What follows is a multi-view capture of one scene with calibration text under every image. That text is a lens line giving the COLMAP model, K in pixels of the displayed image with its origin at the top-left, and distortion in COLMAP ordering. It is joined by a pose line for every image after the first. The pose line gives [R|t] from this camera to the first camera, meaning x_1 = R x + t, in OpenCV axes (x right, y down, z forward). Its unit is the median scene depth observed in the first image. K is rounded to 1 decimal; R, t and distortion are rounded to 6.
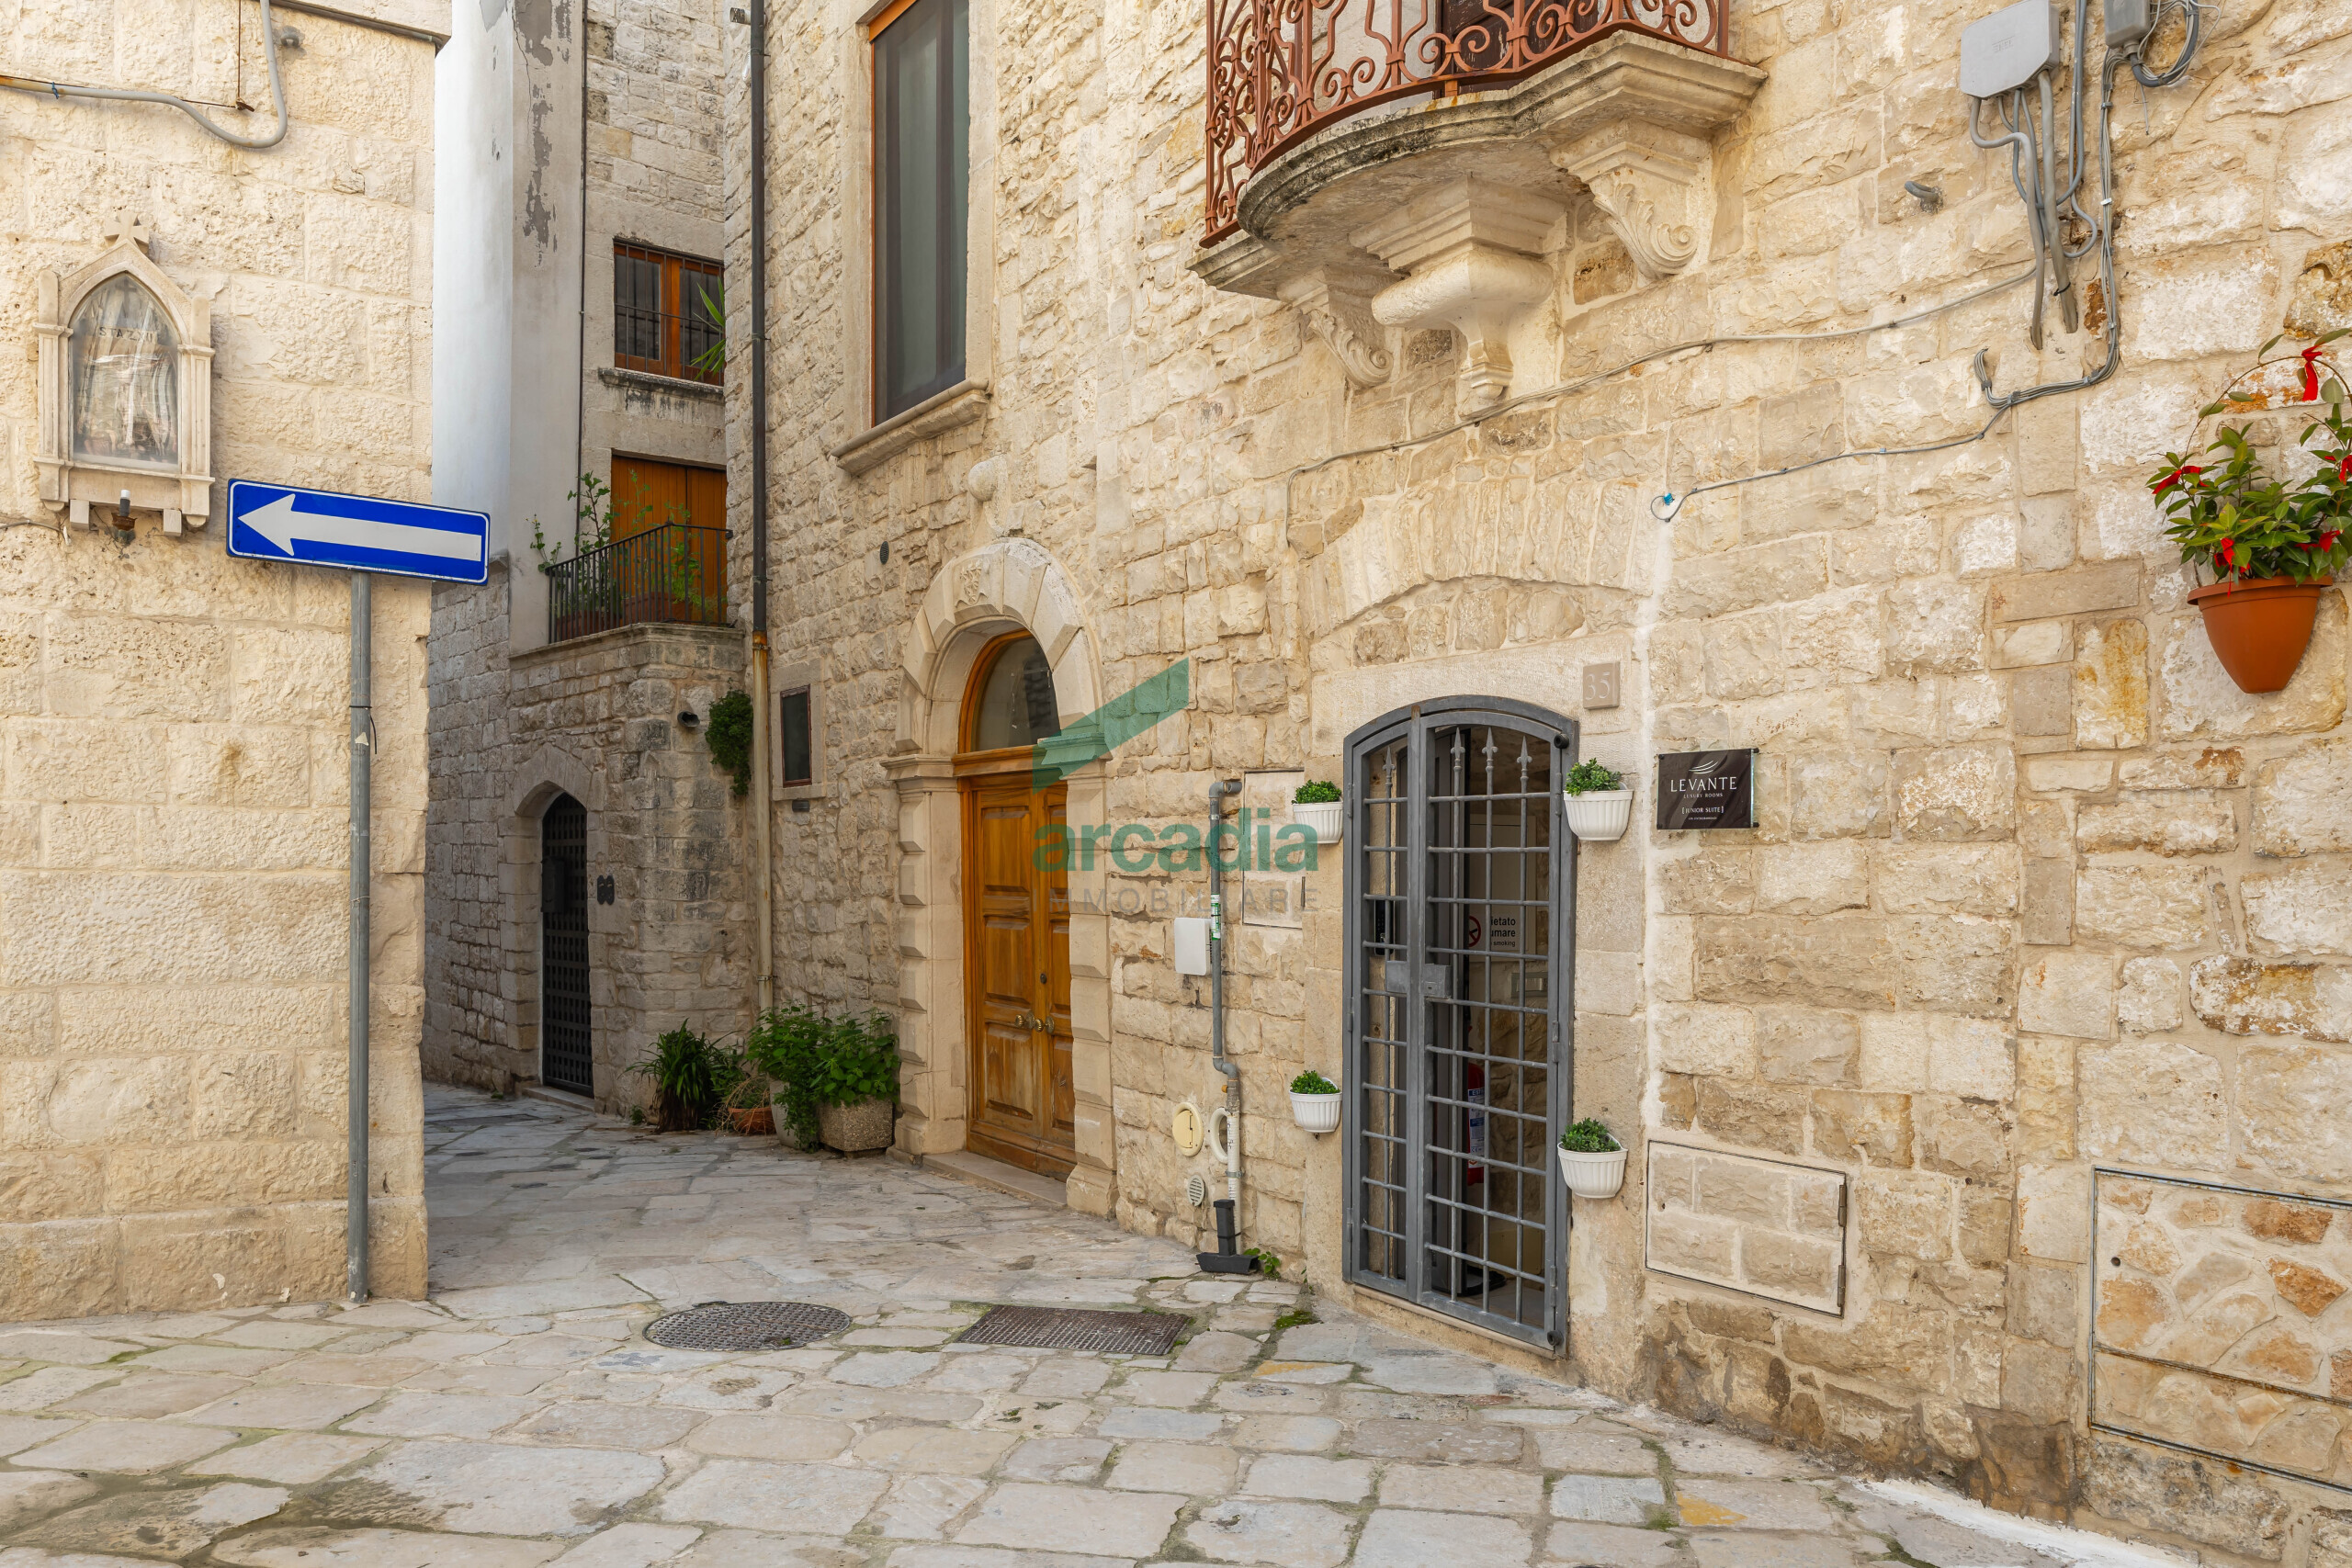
lens RADIAL K [[1820.5, 0, 1175.1], [0, 1820.5, 915.2], [0, 0, 1]] dist [0.013061, -0.008758]
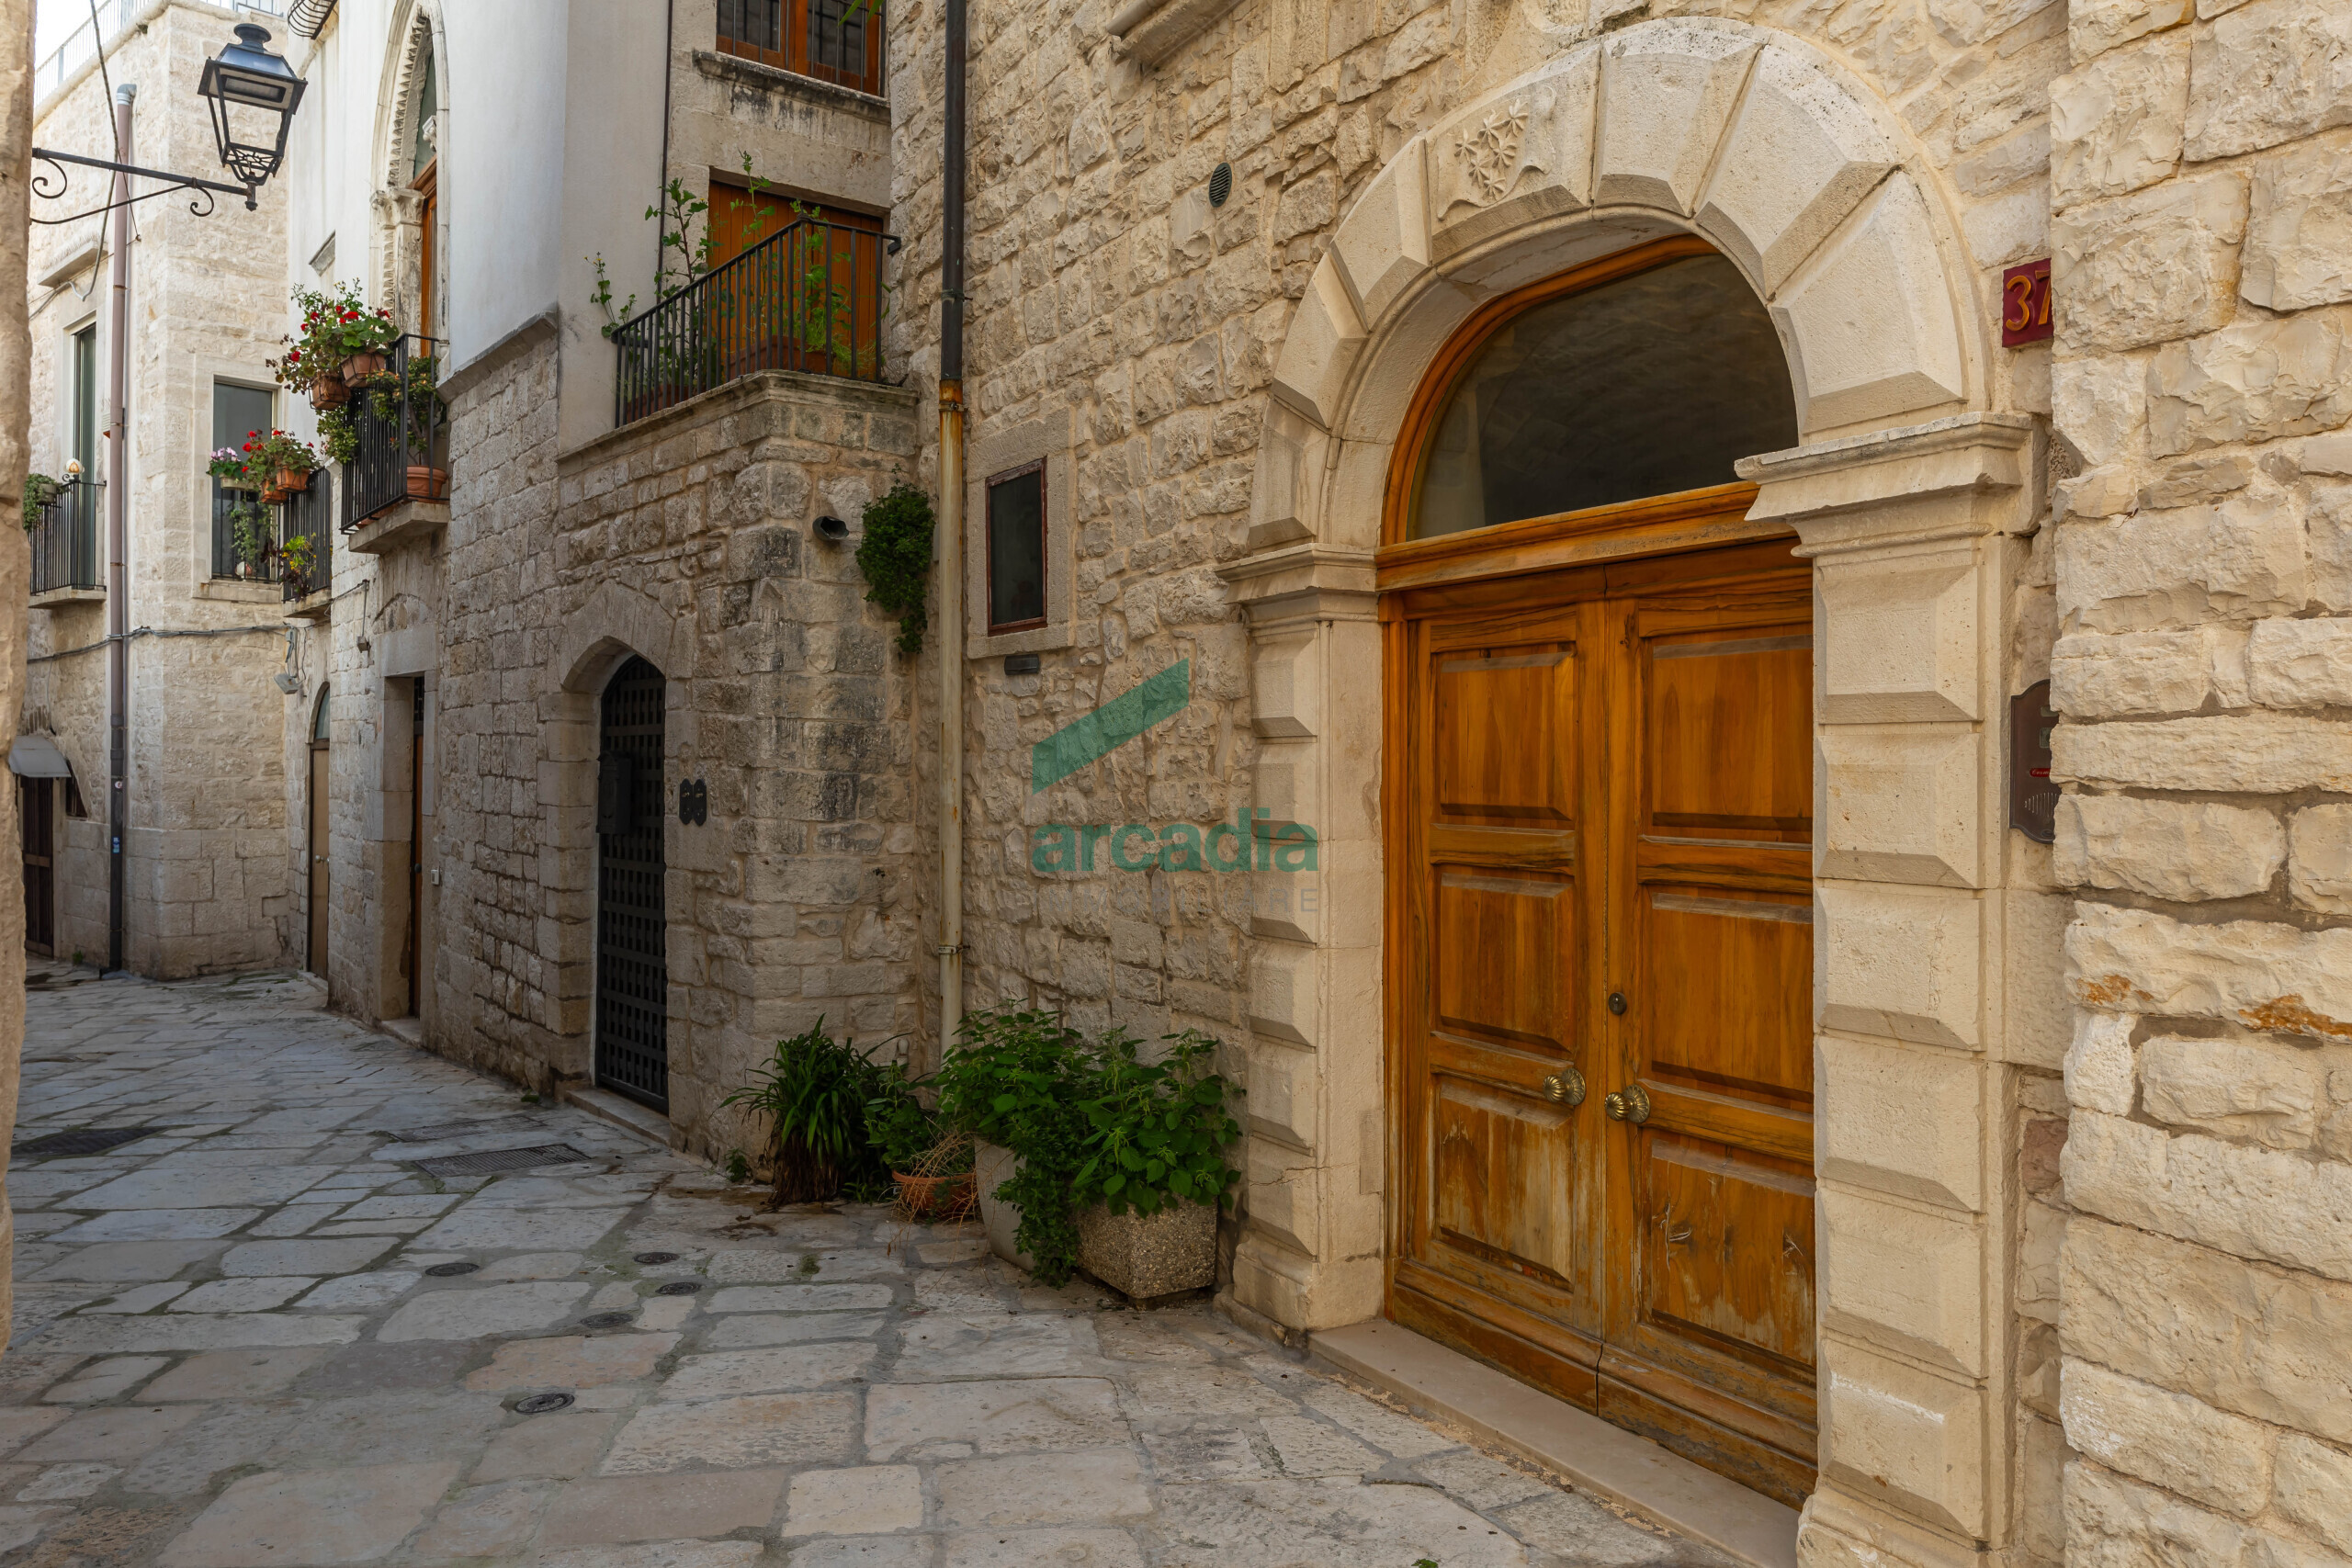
lens RADIAL K [[1716.8, 0, 1172.2], [0, 1716.8, 786.4], [0, 0, 1]] dist [0.008629, 0.000340]
pose [[0.999636, 0.009762, -0.025164, -0.140182], [-0.010320, 0.999702, -0.022120, -0.008307], [0.024941, 0.022371, 0.999439, 0.435747]]
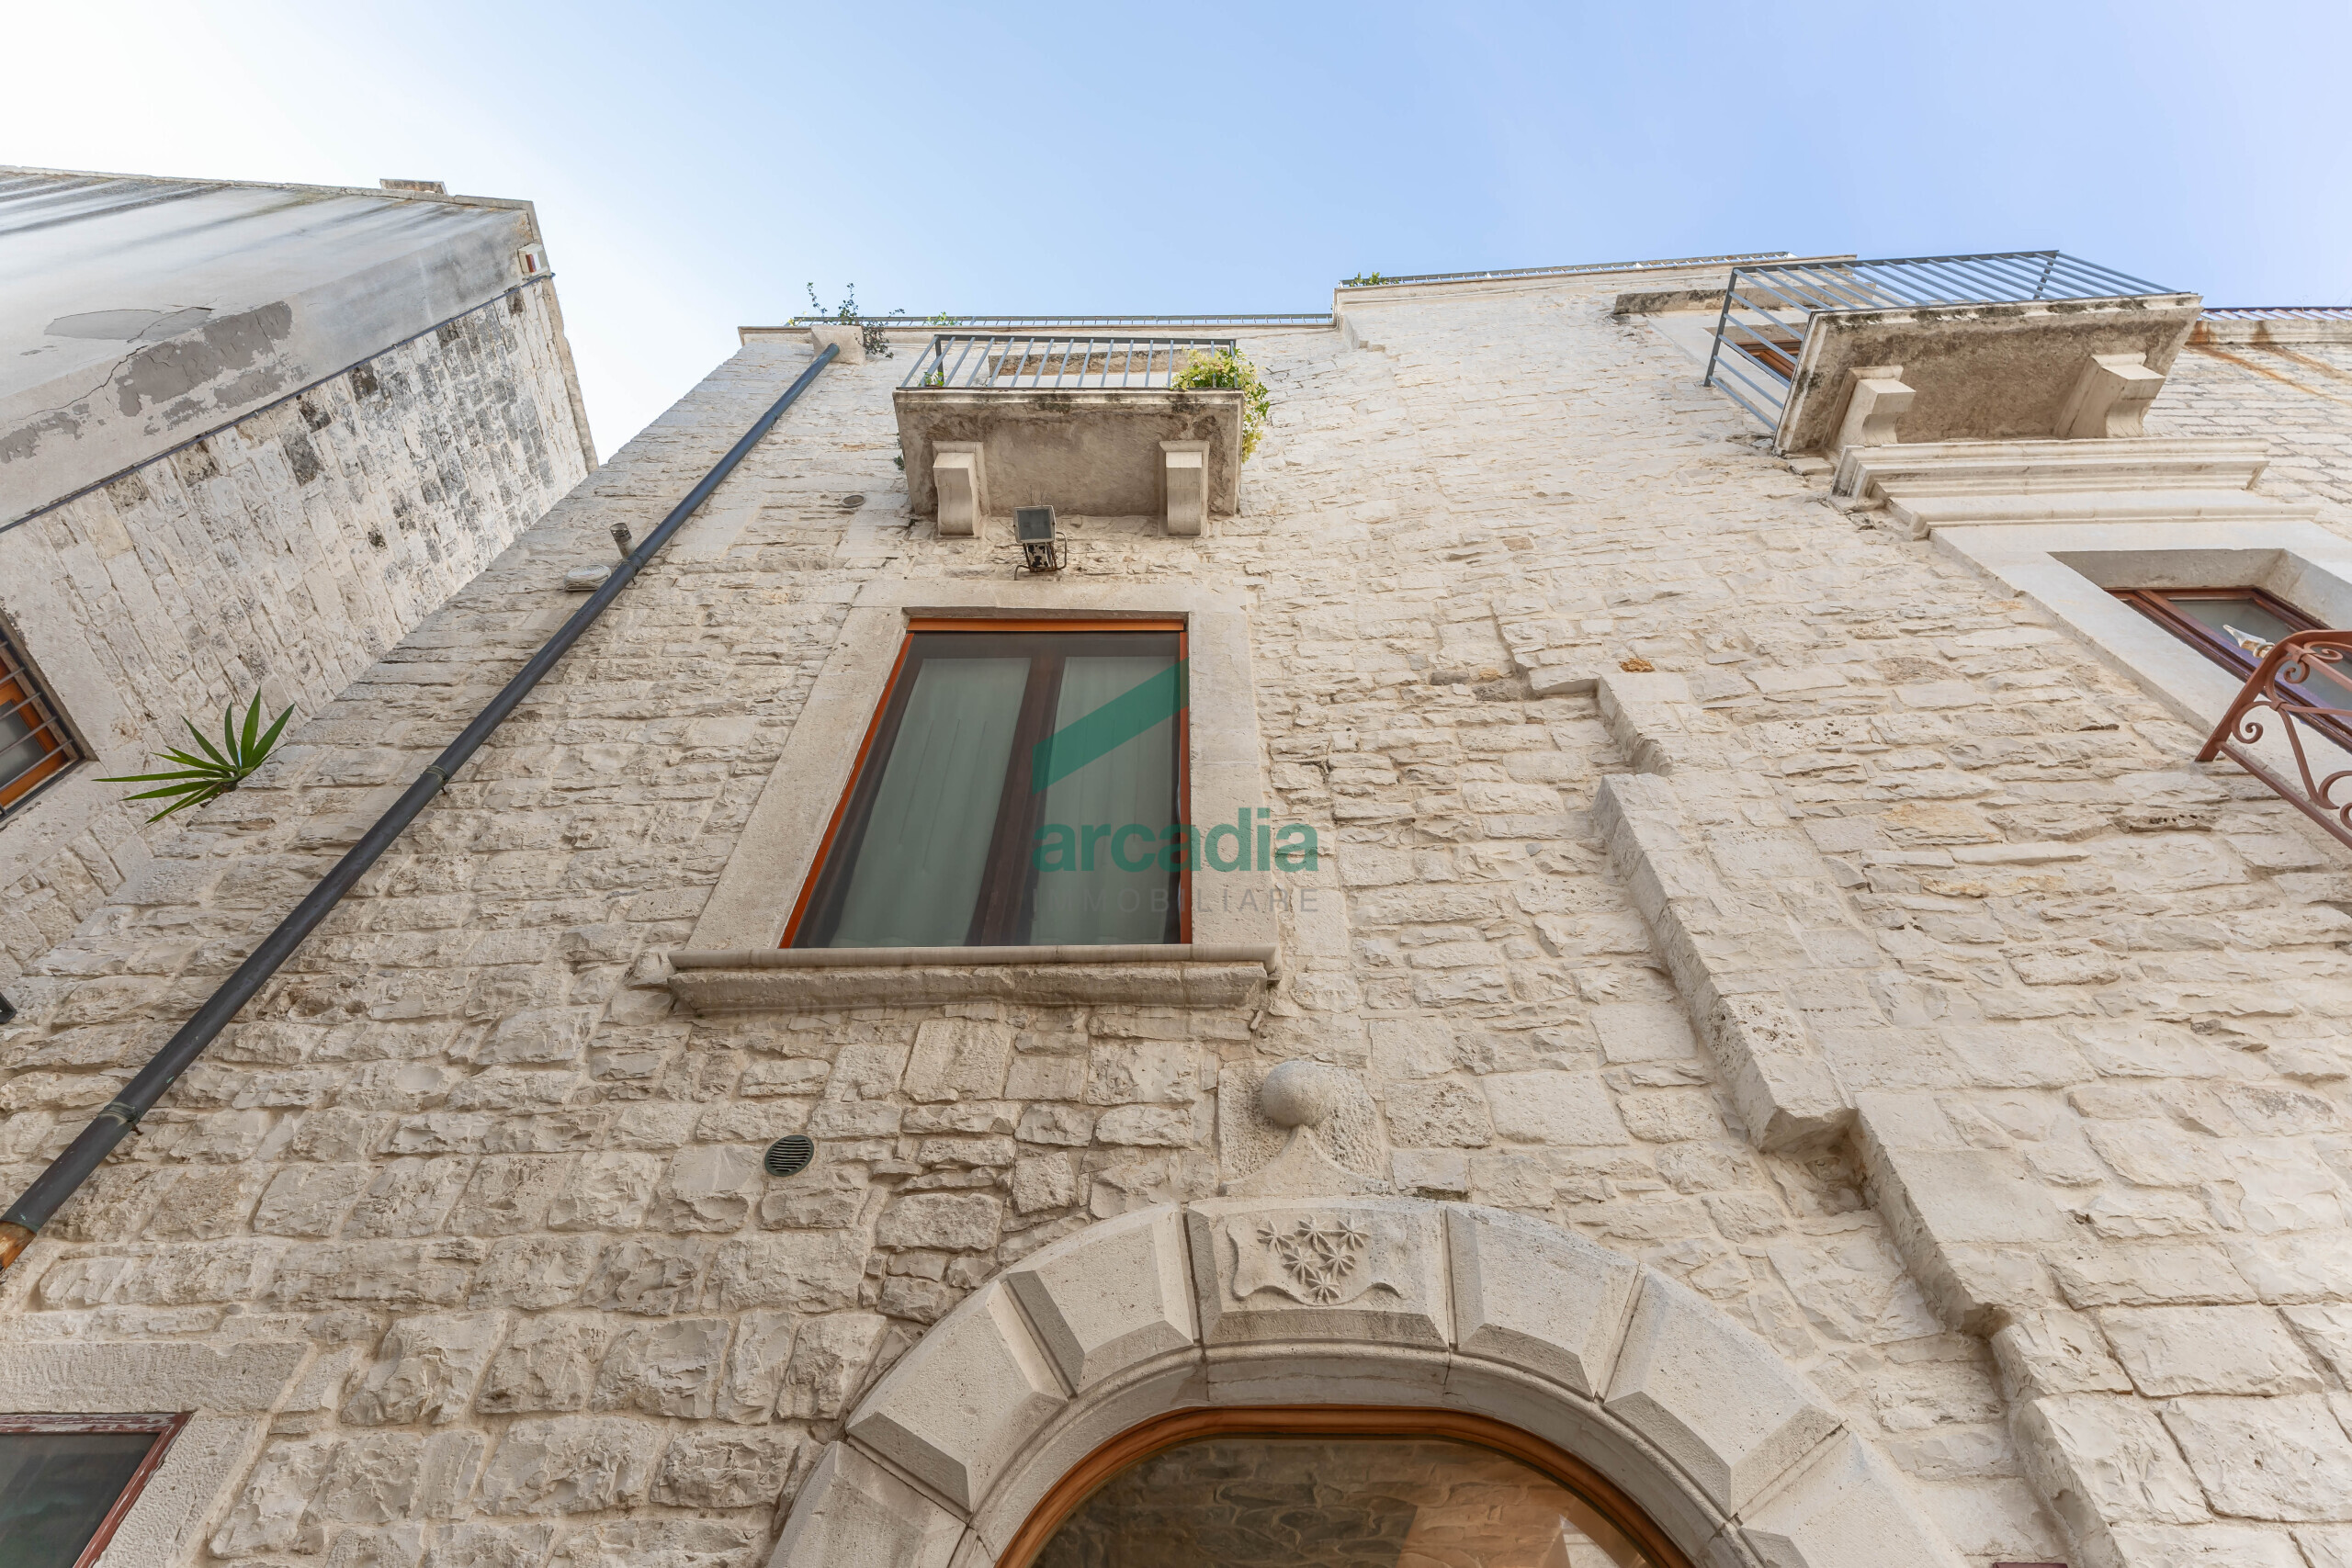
lens RADIAL K [[1072.1, 0, 1165.9], [0, 1072.1, 786.2], [0, 0, 1]] dist [0.011112, -0.000465]
pose [[0.558636, 0.659128, 0.503463, -0.274060], [0.006413, 0.603561, -0.797291, -0.027031], [-0.829388, 0.448625, 0.332944, 0.685887]]
